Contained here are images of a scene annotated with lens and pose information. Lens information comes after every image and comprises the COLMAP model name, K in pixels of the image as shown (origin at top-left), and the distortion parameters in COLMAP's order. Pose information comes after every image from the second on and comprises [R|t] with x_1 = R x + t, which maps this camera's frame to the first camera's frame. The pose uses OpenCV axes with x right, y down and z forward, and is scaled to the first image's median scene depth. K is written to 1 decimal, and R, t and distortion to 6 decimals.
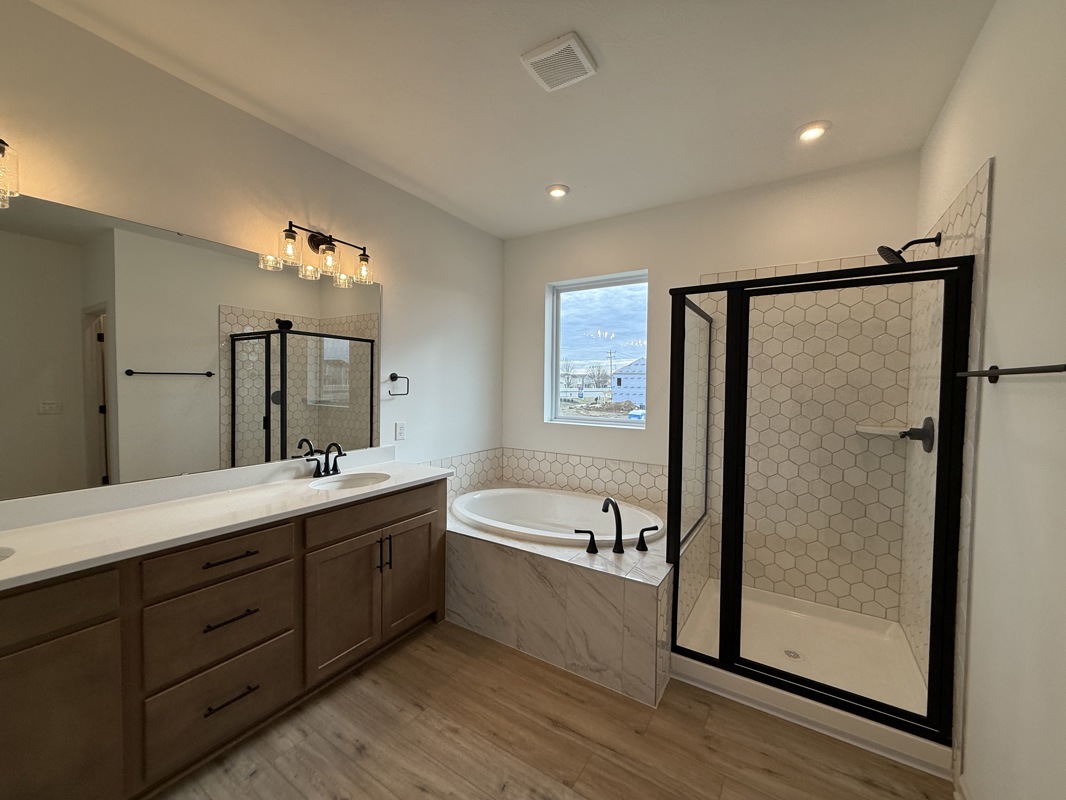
lens RADIAL K [[423.5, 0, 529.8], [0, 423.5, 398.4], [0, 0, 1]] dist [0.000019, 0.000201]
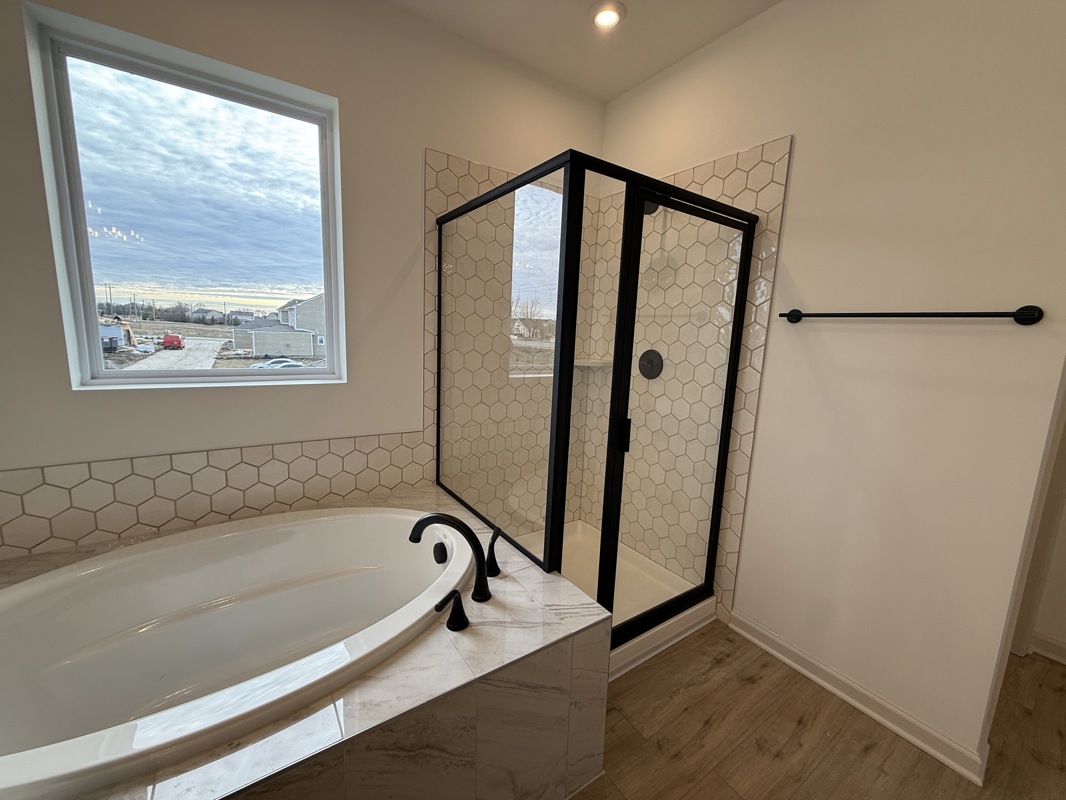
lens RADIAL K [[423.5, 0, 529.8], [0, 423.5, 398.4], [0, 0, 1]] dist [0.000019, 0.000201]
pose [[0.394288, -0.140164, 0.908235, -0.269325], [-0.006571, 0.987845, 0.155303, -0.002782], [-0.918963, -0.067202, 0.388575, 0.752664]]
